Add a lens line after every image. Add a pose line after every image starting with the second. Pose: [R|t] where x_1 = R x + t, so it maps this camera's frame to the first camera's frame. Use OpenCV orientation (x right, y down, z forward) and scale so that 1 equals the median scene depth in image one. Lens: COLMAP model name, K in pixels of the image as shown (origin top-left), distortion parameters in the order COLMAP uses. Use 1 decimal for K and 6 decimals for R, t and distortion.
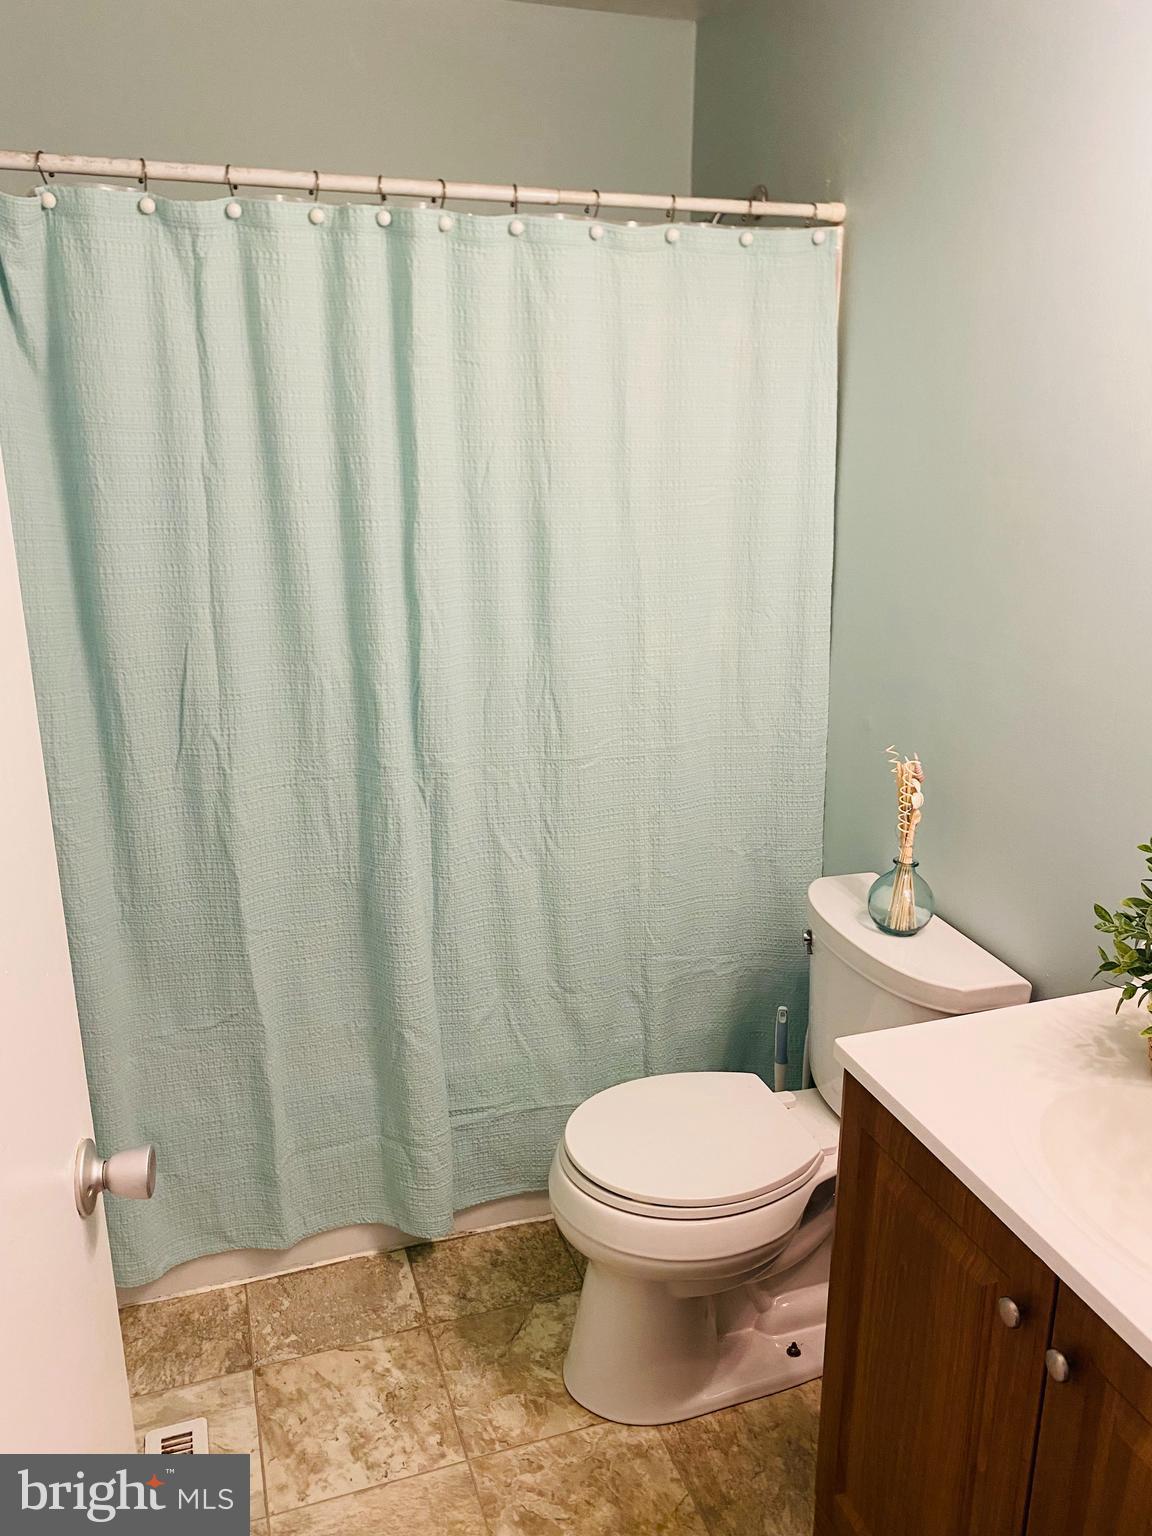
lens RADIAL K [[1175.6, 0, 576.0], [0, 1175.6, 768.0], [0, 0, 1]] dist [0.006704, -0.001970]
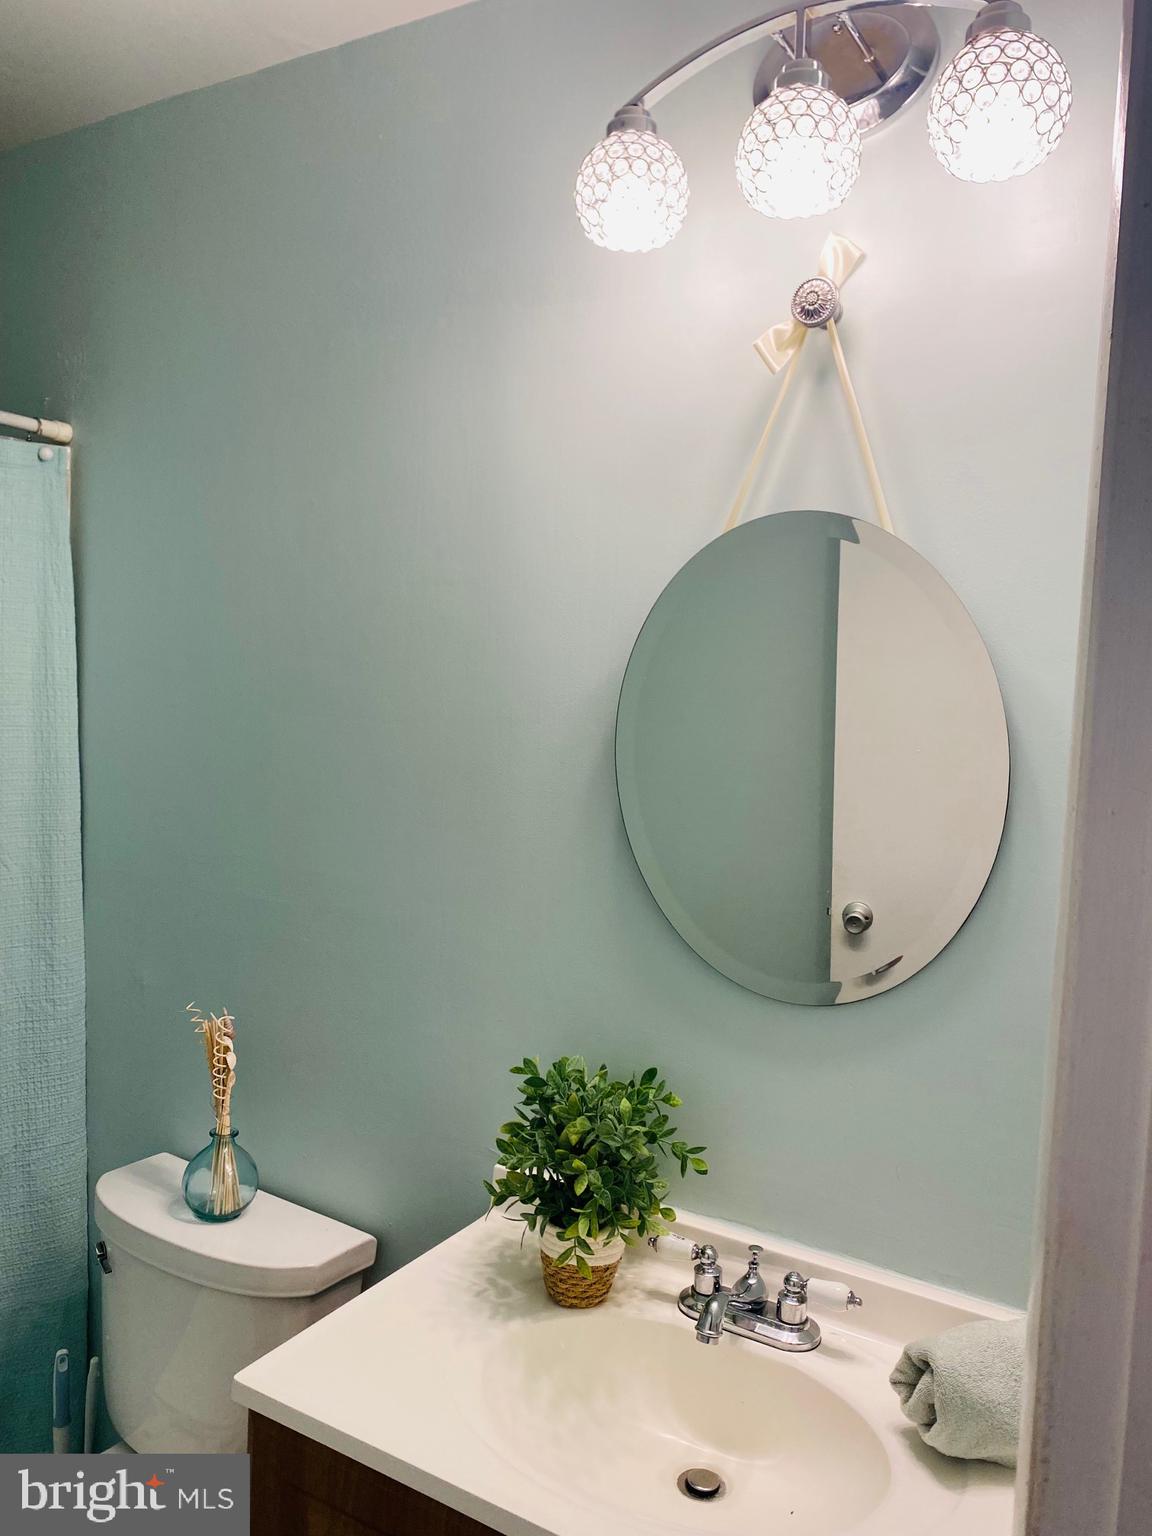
lens RADIAL K [[1175.6, 0, 576.0], [0, 1175.6, 768.0], [0, 0, 1]] dist [0.006704, -0.001970]
pose [[0.745471, -0.002441, 0.666534, -0.111847], [0.134793, 0.979884, -0.147169, -0.023031], [-0.652766, 0.199554, 0.730804, 0.124141]]
